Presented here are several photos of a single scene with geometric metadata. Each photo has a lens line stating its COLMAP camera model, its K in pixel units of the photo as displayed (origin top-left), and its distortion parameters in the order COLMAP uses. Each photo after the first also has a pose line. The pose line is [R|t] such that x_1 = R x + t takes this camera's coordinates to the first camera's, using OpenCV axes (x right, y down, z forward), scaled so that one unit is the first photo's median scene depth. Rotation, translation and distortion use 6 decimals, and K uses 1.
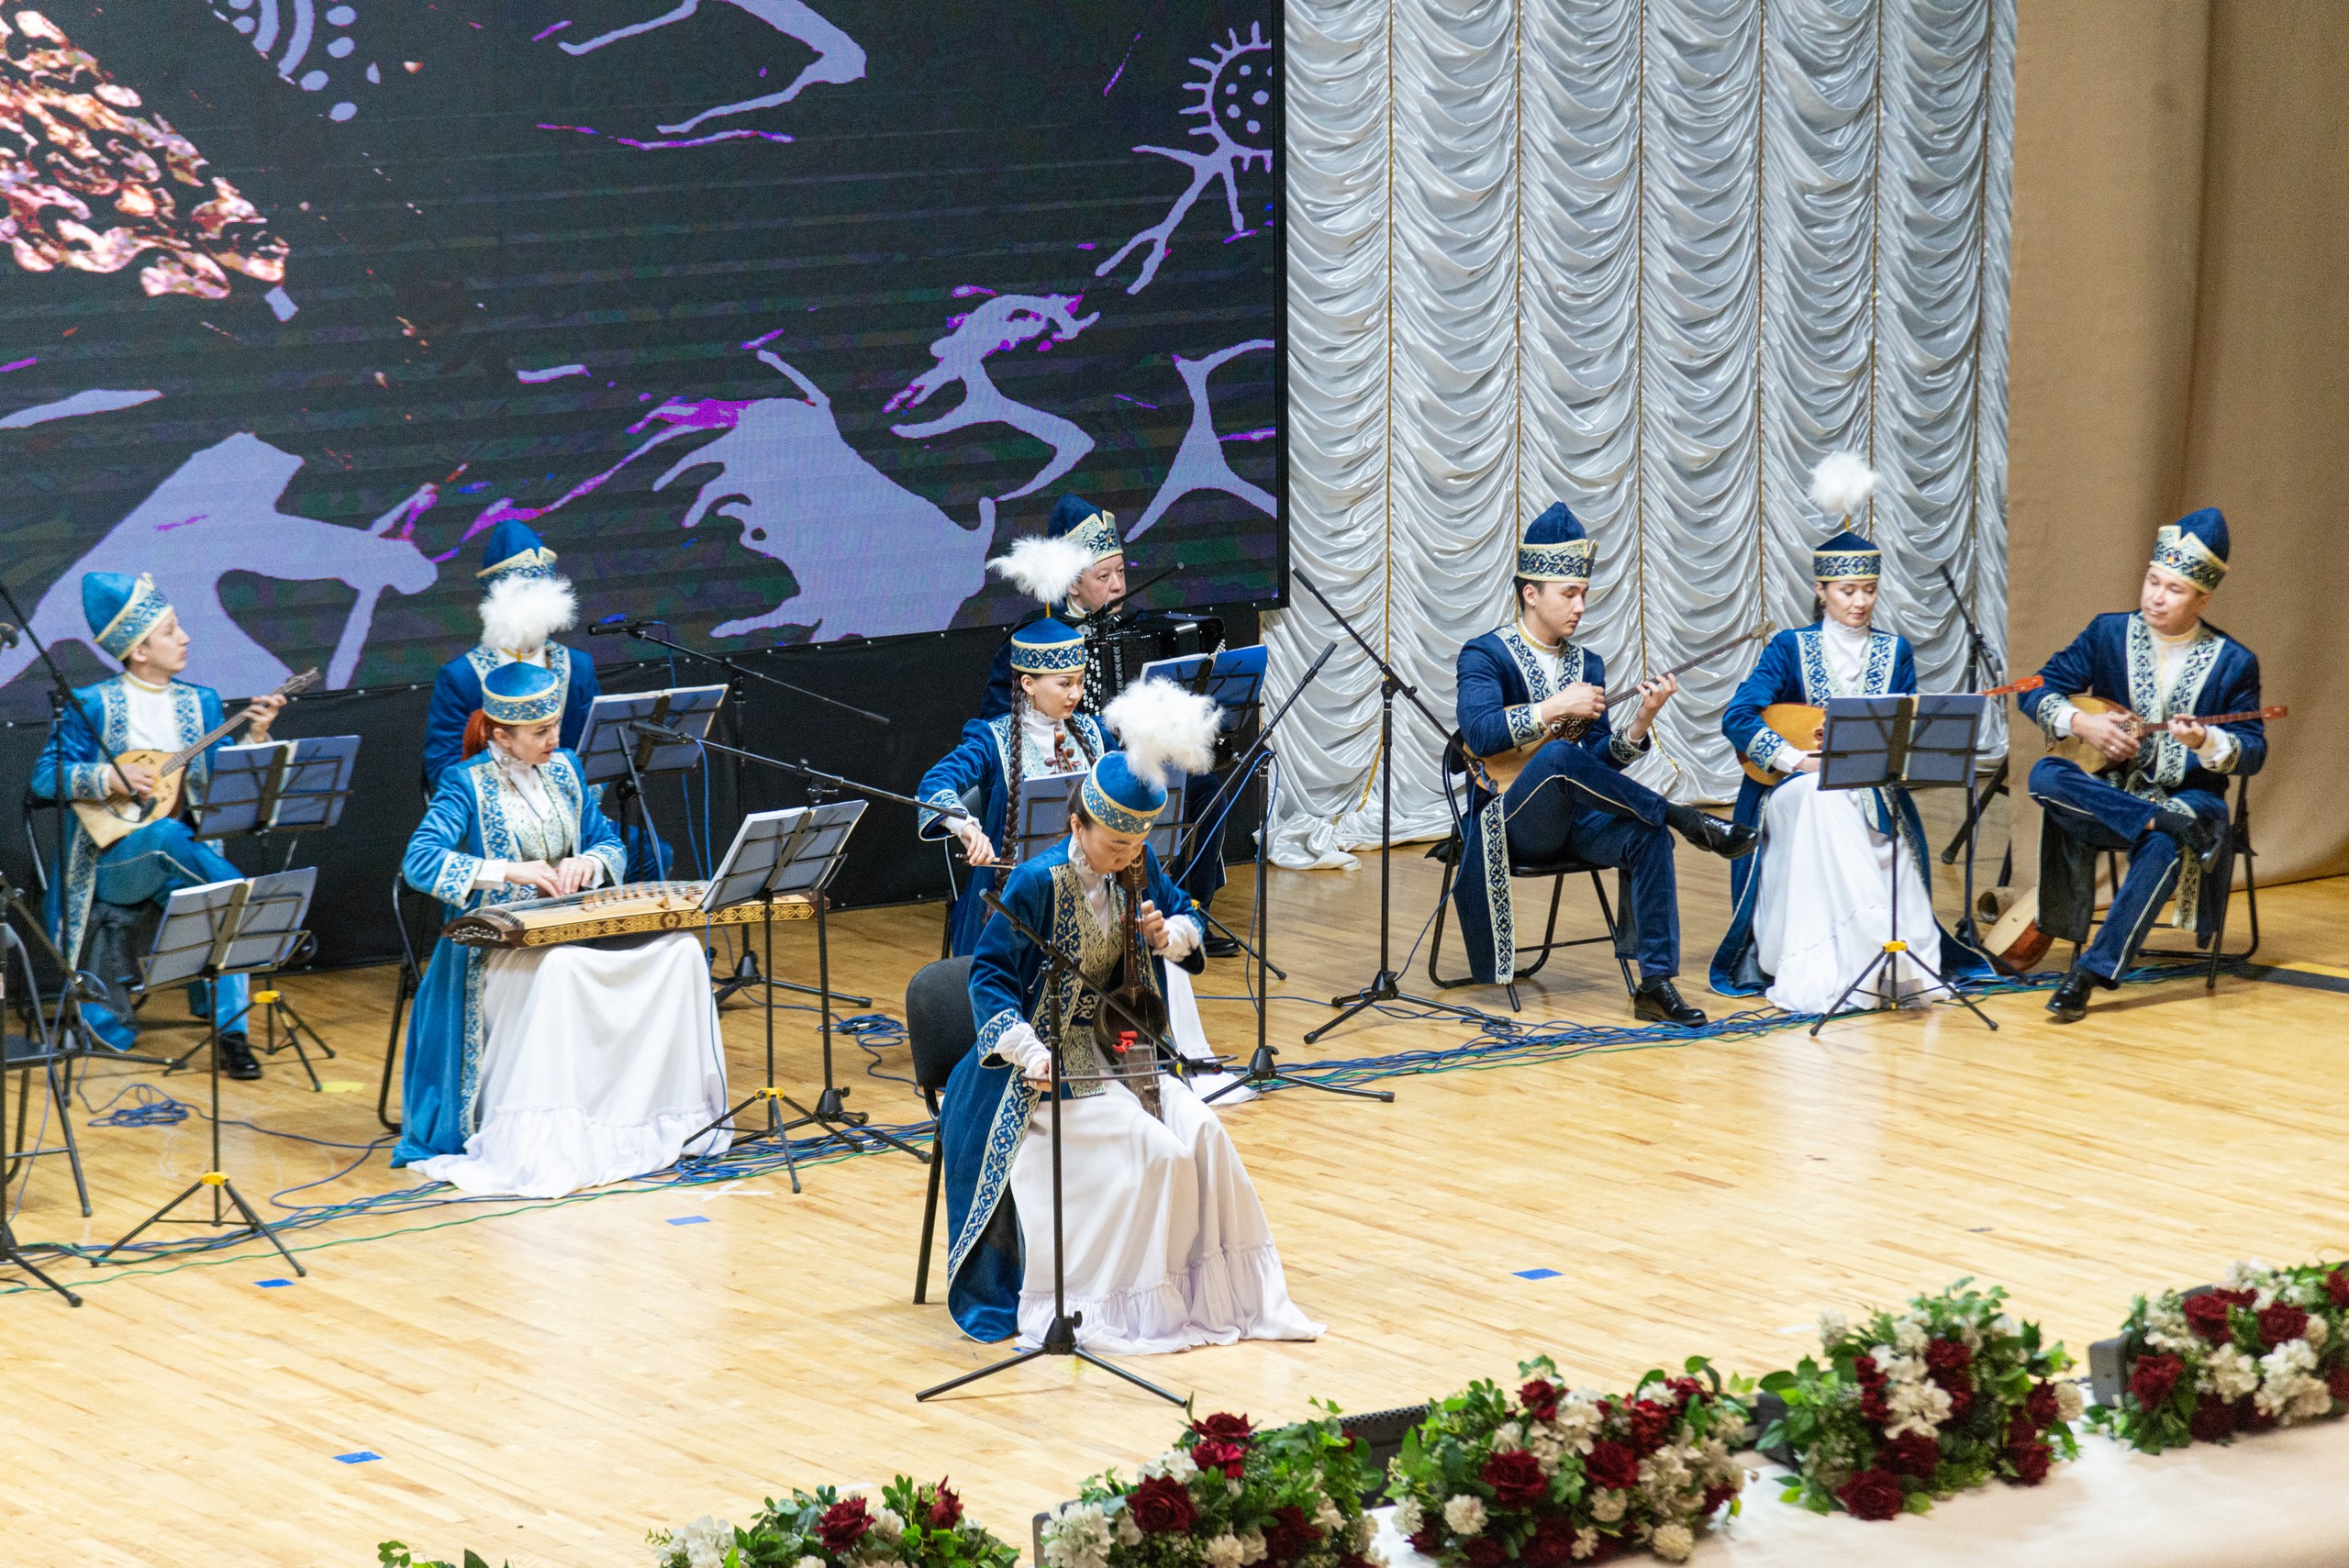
lens RADIAL K [[8016.6, 0, 1295.5], [0, 8016.6, 785.6], [0, 0, 1]] dist [-0.081692, 1.191582]
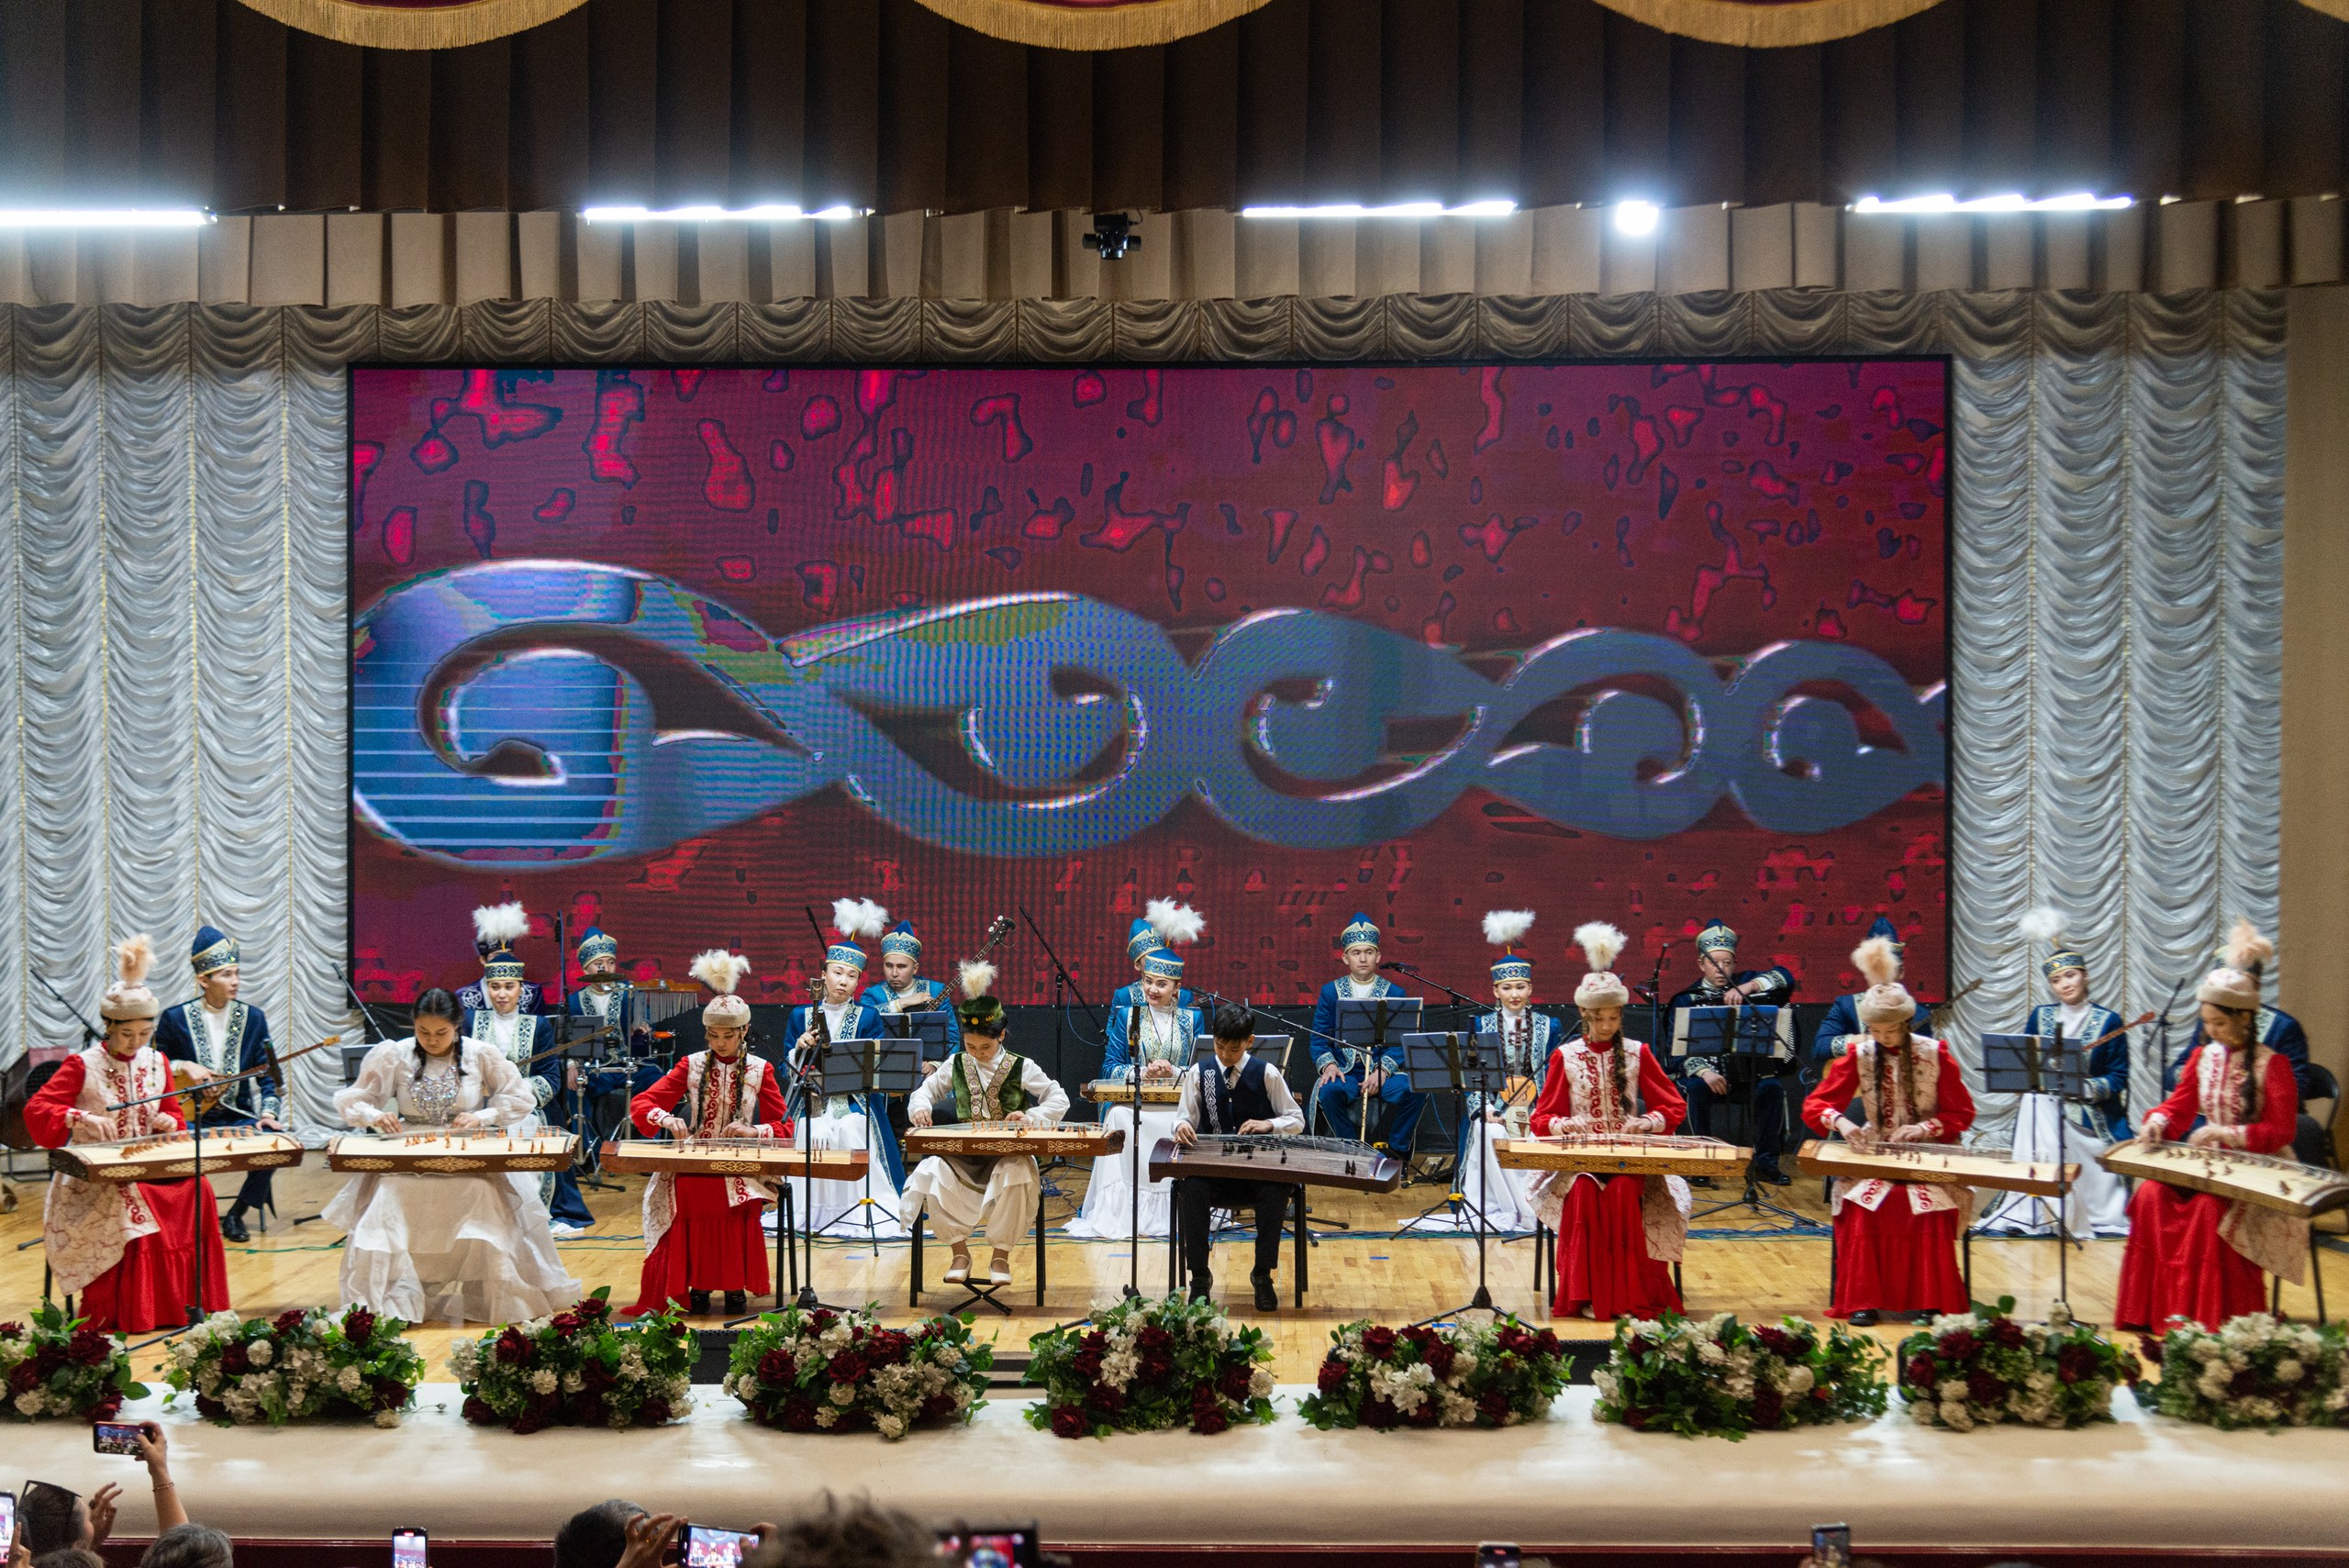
lens RADIAL K [[3292.5, 0, 1174.5], [0, 3292.5, 784.0], [0, 0, 1]] dist [0.010252, 0.035845]
pose [[0.808001, 0.008725, -0.589117, 0.286407], [-0.089998, 0.989984, -0.108775, 0.022773], [0.582267, 0.140910, 0.800693, 0.318850]]
